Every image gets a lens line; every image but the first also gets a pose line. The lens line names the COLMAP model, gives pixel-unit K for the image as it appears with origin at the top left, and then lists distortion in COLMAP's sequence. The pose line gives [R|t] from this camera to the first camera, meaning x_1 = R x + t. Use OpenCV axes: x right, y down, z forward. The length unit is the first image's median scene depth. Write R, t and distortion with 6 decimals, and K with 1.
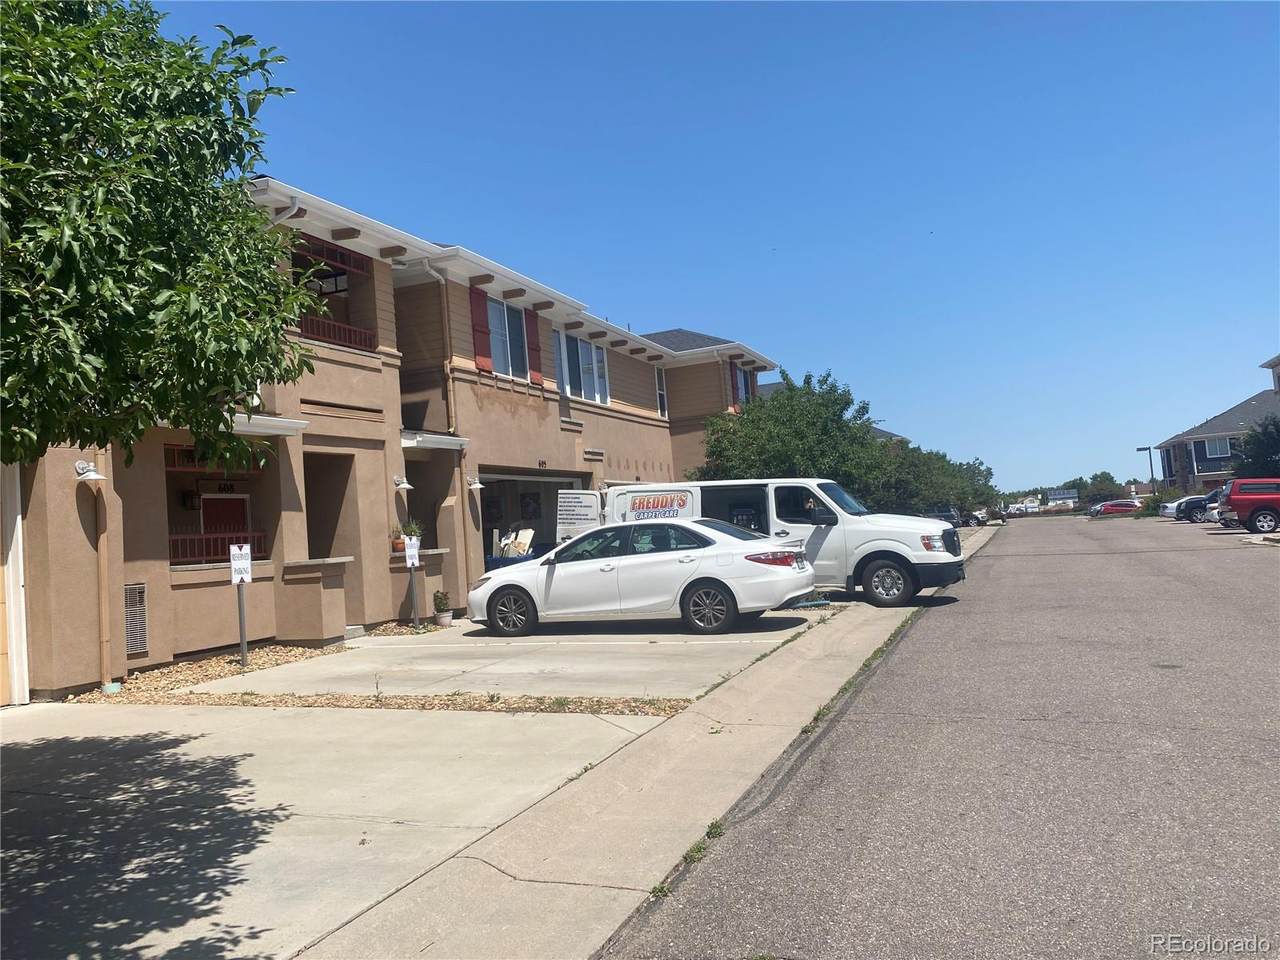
lens RADIAL K [[978.4, 0, 639.1], [0, 978.4, 477.0], [0, 0, 1]] dist [-0.015867, -0.010180]
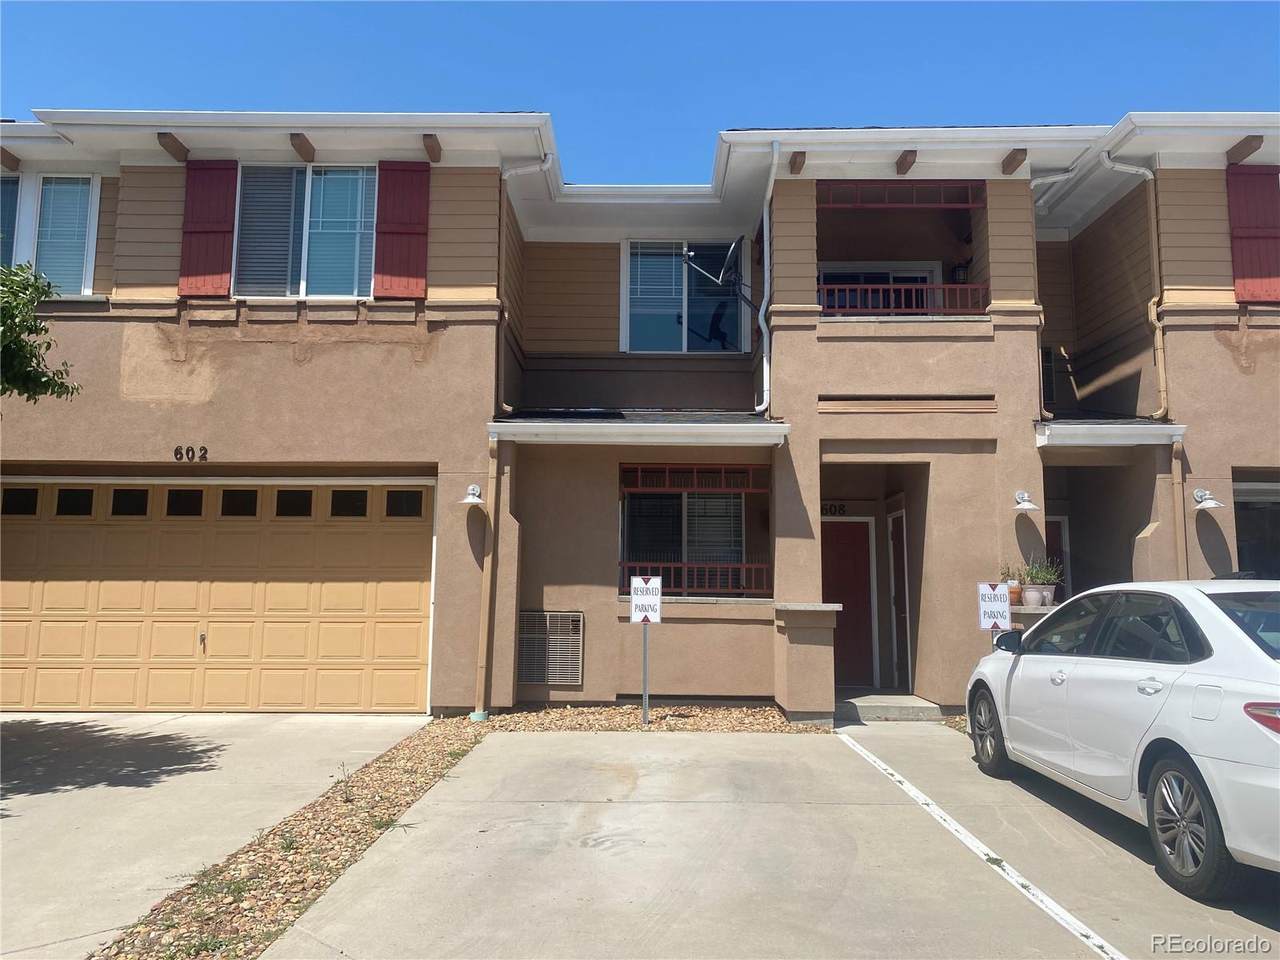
lens RADIAL K [[884.2, 0, 647.3], [0, 884.2, 500.0], [0, 0, 1]] dist [0.011592, -0.005762]
pose [[0.354550, -0.027004, -0.934647, 0.252784], [0.013201, 0.999628, -0.023874, 0.018092], [0.934944, -0.003874, 0.354774, 0.609641]]
